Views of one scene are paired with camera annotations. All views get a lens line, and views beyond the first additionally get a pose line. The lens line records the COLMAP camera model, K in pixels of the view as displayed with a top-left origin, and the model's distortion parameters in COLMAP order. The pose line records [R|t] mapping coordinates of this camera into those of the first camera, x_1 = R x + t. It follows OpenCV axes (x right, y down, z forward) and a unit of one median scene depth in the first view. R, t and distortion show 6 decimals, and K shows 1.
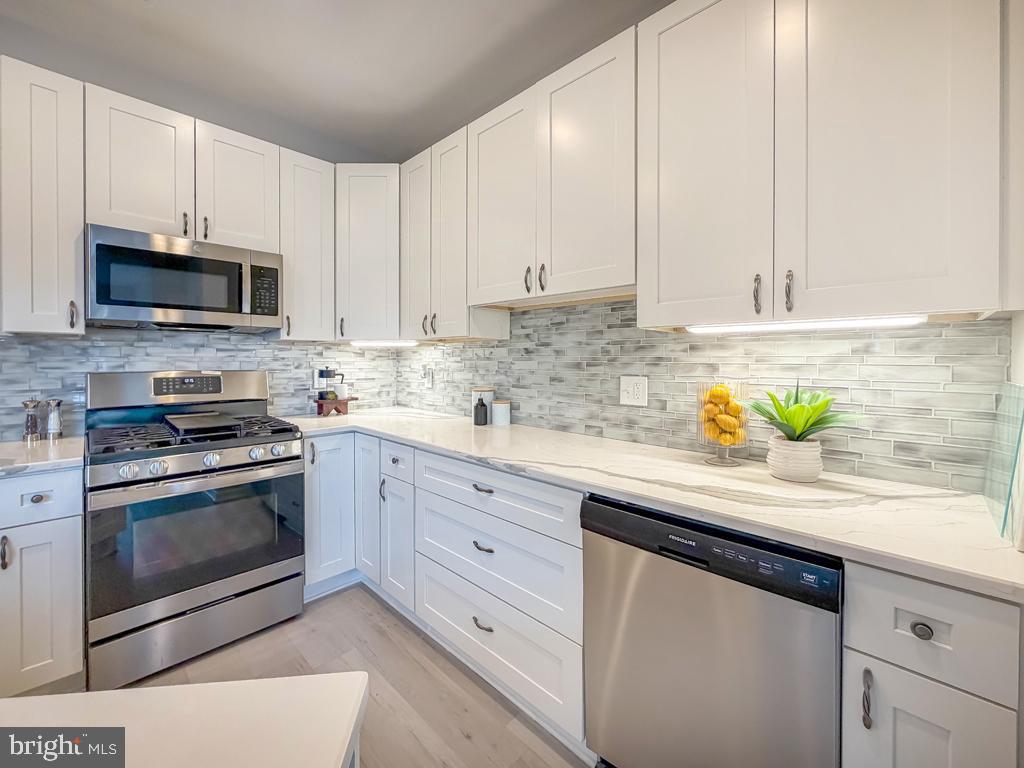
lens RADIAL K [[425.9, 0, 511.7], [0, 425.9, 359.2], [0, 0, 1]] dist [-0.001805, -0.000309]
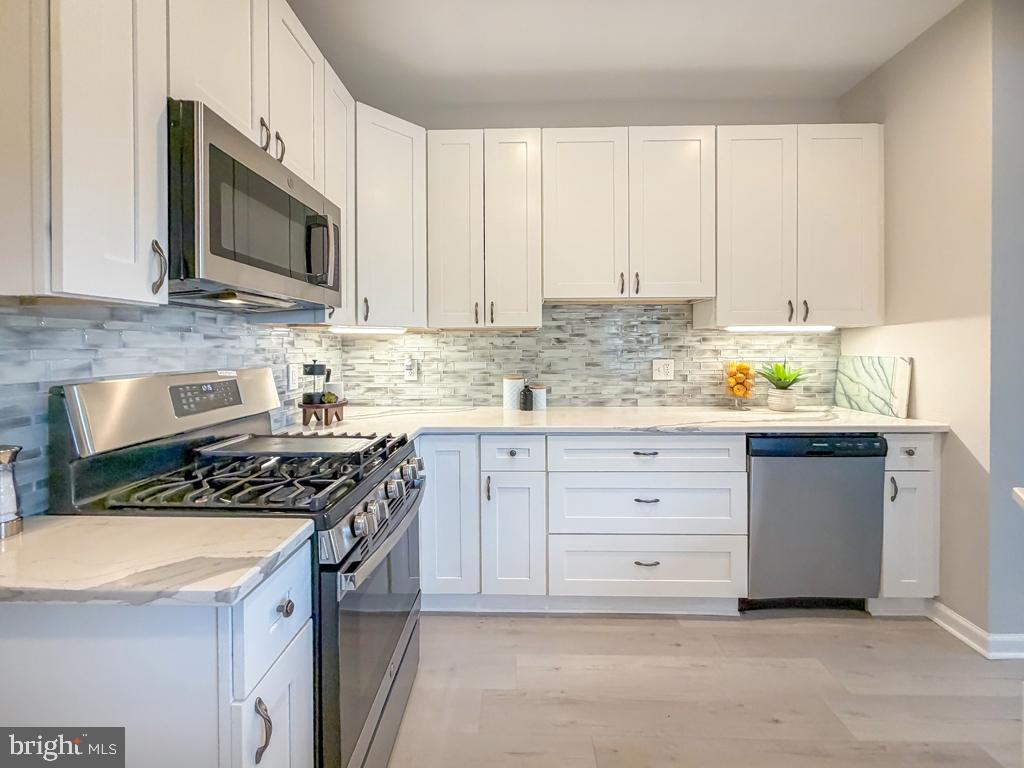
lens RADIAL K [[423.3, 0, 510.0], [0, 423.3, 351.3], [0, 0, 1]] dist [-0.000335, -0.000236]
pose [[0.728928, -0.013721, 0.684453, -0.867060], [0.006841, 0.999895, 0.012759, -0.005988], [-0.684556, -0.004618, 0.728946, 0.277429]]
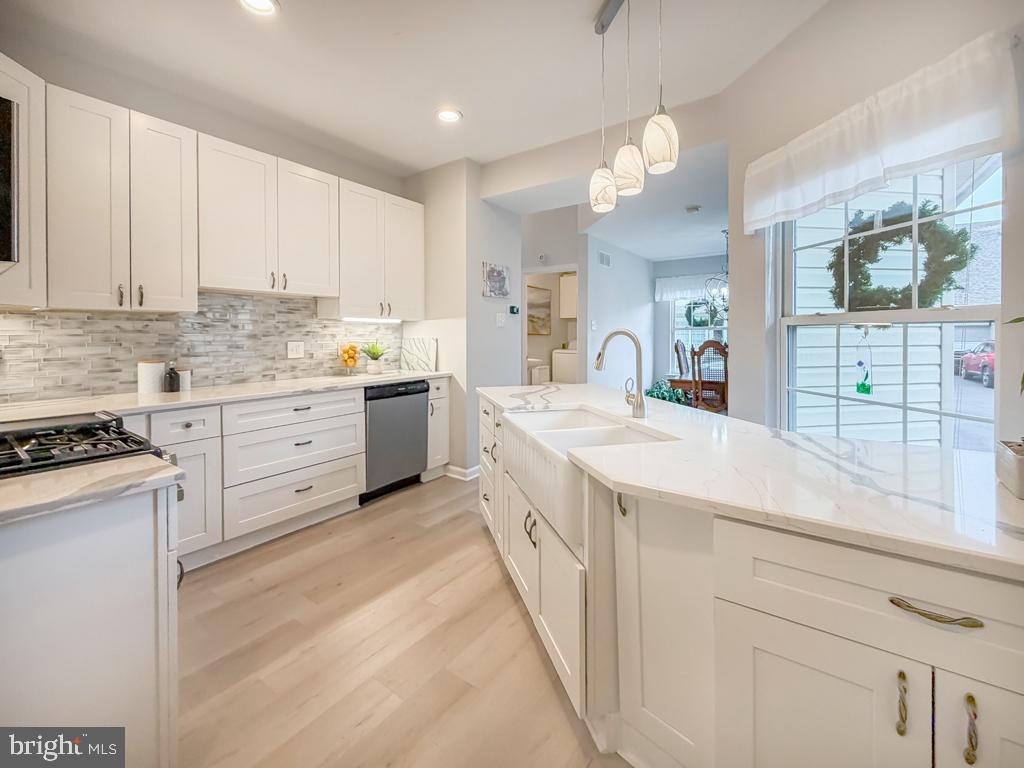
lens RADIAL K [[433.7, 0, 508.1], [0, 433.7, 336.7], [0, 0, 1]] dist [-0.001699, -0.000399]
pose [[-0.150701, -0.009594, 0.988533, -1.374357], [0.001422, 0.999950, 0.009921, 0.002623], [-0.988578, 0.002901, -0.150680, 0.331956]]
